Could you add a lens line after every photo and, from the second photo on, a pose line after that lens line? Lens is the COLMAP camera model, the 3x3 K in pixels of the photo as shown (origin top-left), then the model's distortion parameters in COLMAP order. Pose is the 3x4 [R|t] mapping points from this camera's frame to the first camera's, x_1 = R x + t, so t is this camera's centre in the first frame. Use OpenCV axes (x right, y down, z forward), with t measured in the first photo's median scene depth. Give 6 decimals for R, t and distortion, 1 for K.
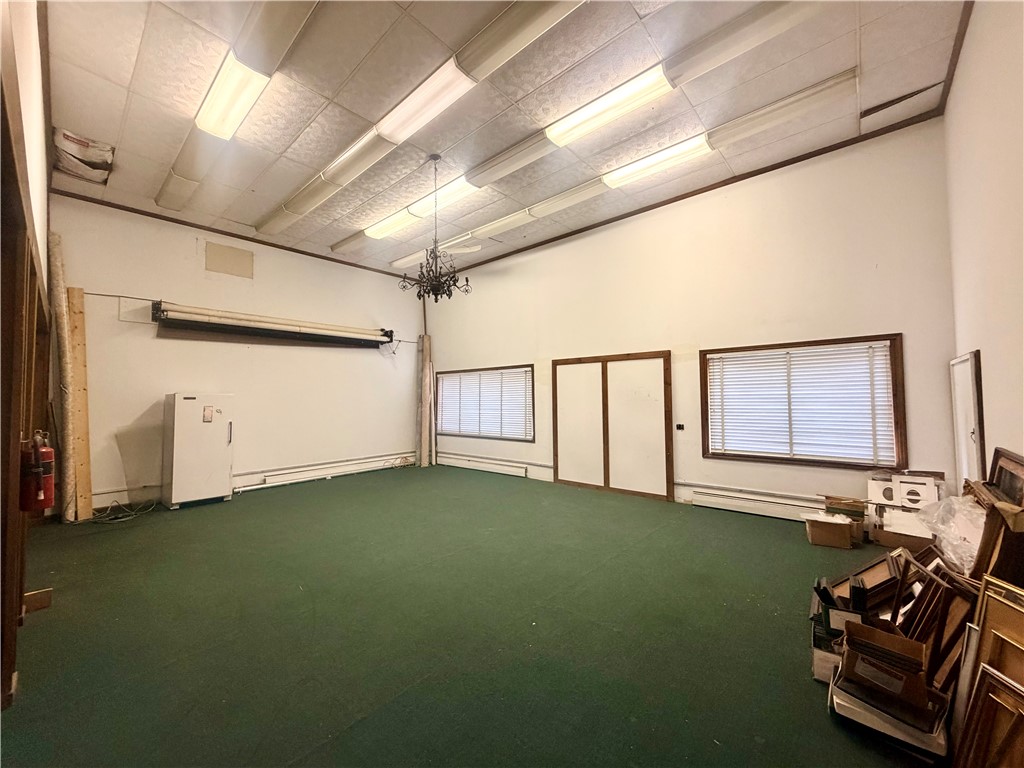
lens RADIAL K [[406.0, 0, 509.5], [0, 406.0, 383.7], [0, 0, 1]] dist [0.000288, -0.000021]
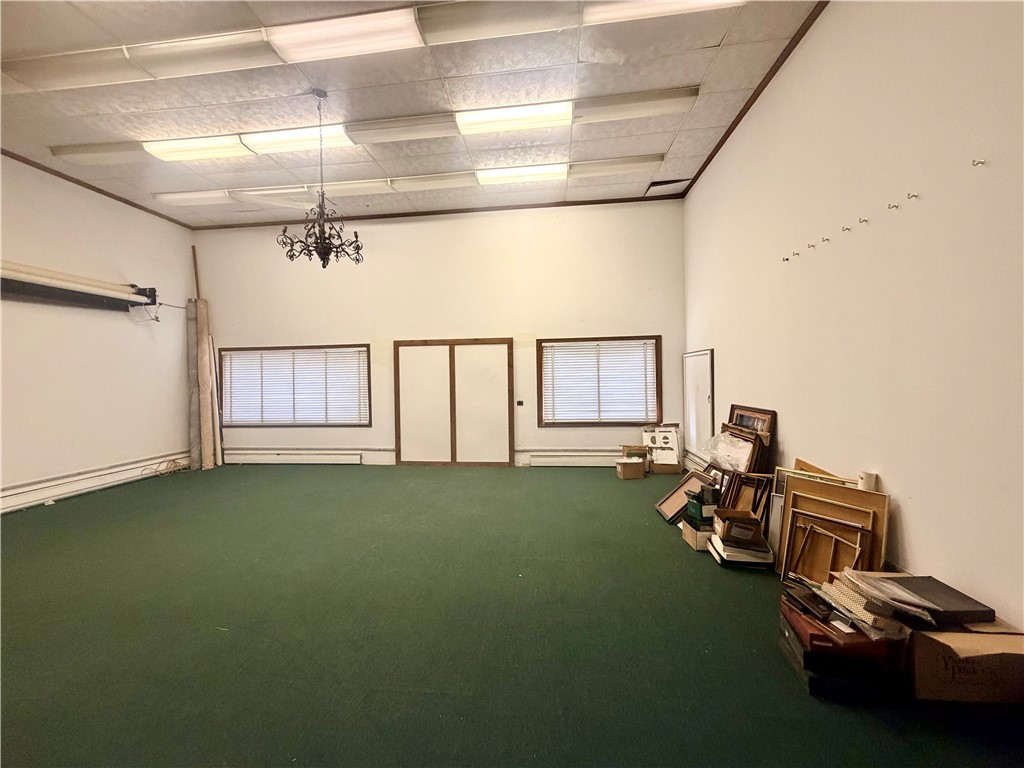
lens RADIAL K [[406.0, 0, 509.5], [0, 406.0, 383.7], [0, 0, 1]] dist [0.000288, -0.000021]
pose [[0.818212, -0.011049, 0.574810, -0.274506], [-0.012581, 0.999232, 0.037115, 0.006057], [-0.574778, -0.037600, 0.817445, 0.048507]]
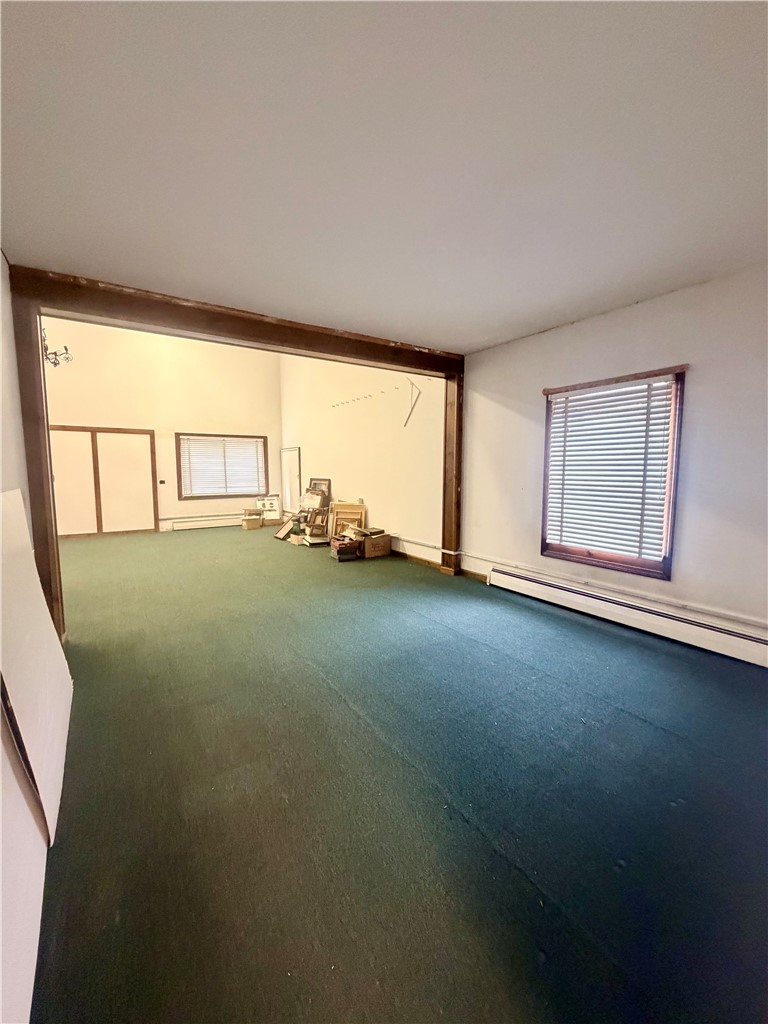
lens RADIAL K [[409.1, 0, 385.7], [0, 409.1, 510.7], [0, 0, 1]] dist [0.000541, -0.000395]
pose [[0.252279, -0.083992, 0.964003, -0.814903], [-0.034795, 0.994794, 0.095781, 0.036294], [-0.967029, -0.057706, 0.248043, -0.183410]]
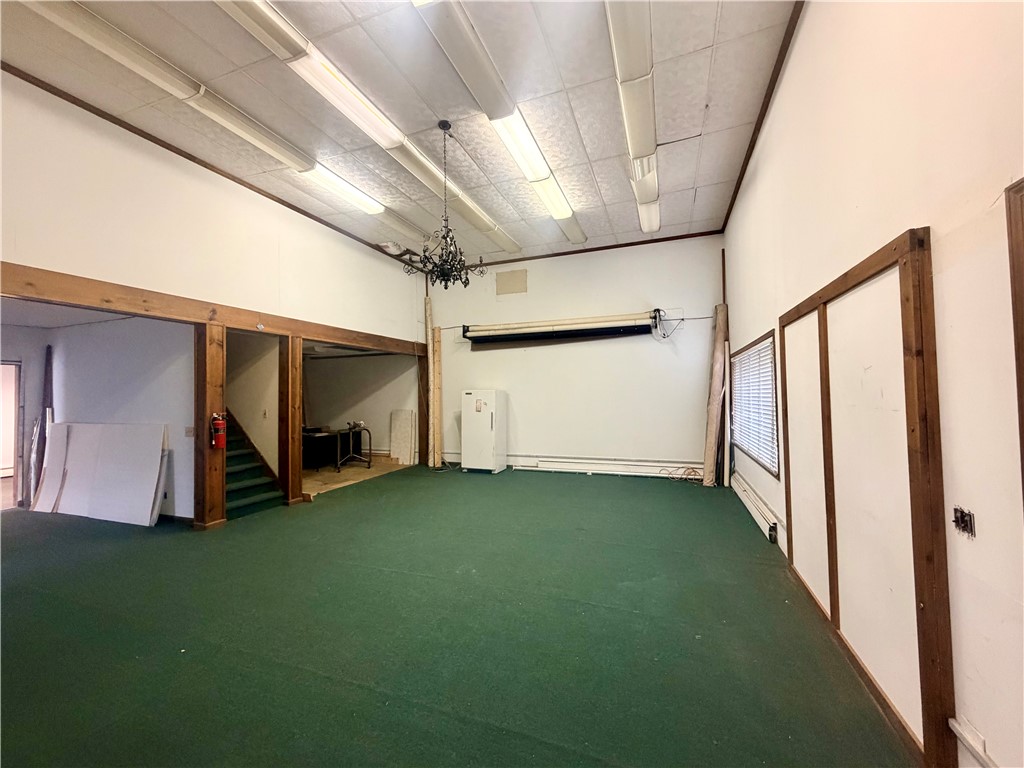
lens RADIAL K [[406.0, 0, 509.5], [0, 406.0, 383.7], [0, 0, 1]] dist [0.000288, -0.000021]
pose [[0.354889, -0.016400, -0.934764, 0.533911], [0.041696, 0.999129, -0.001699, 0.009785], [0.933978, -0.038373, 0.355264, 0.623096]]
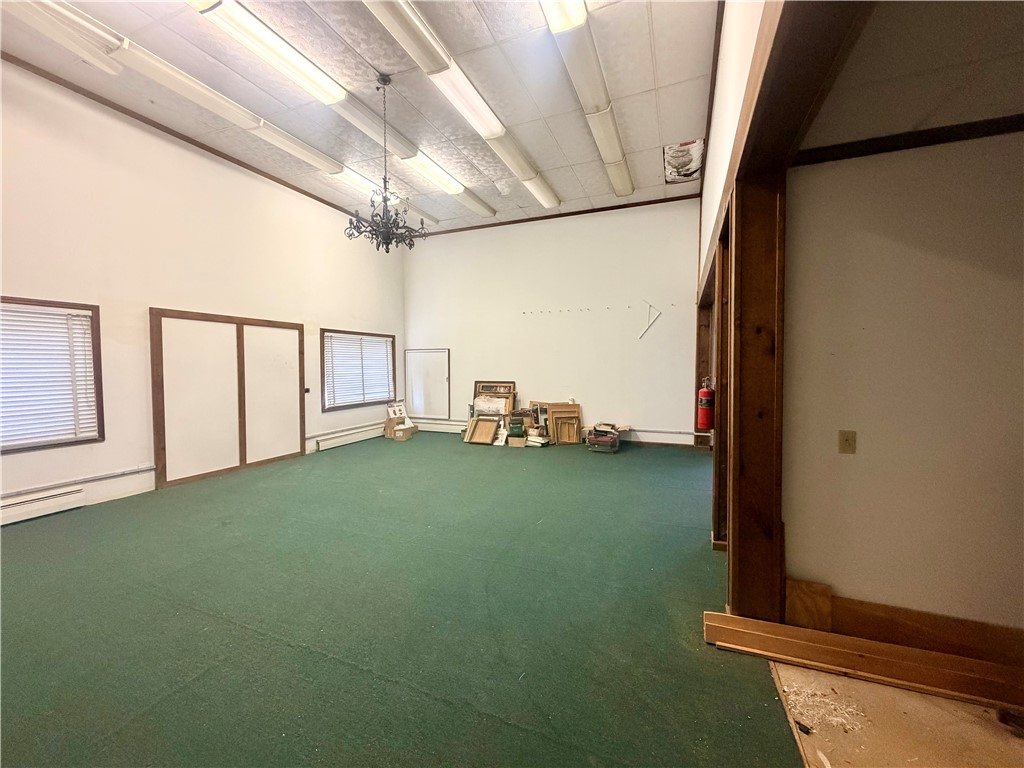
lens RADIAL K [[410.3, 0, 509.2], [0, 410.3, 382.5], [0, 0, 1]] dist [-0.001460, 0.000010]
pose [[-0.328195, -0.025438, 0.944267, -0.863511], [-0.022586, 0.999563, 0.019077, 0.045470], [-0.944340, -0.015067, -0.328626, 0.803022]]
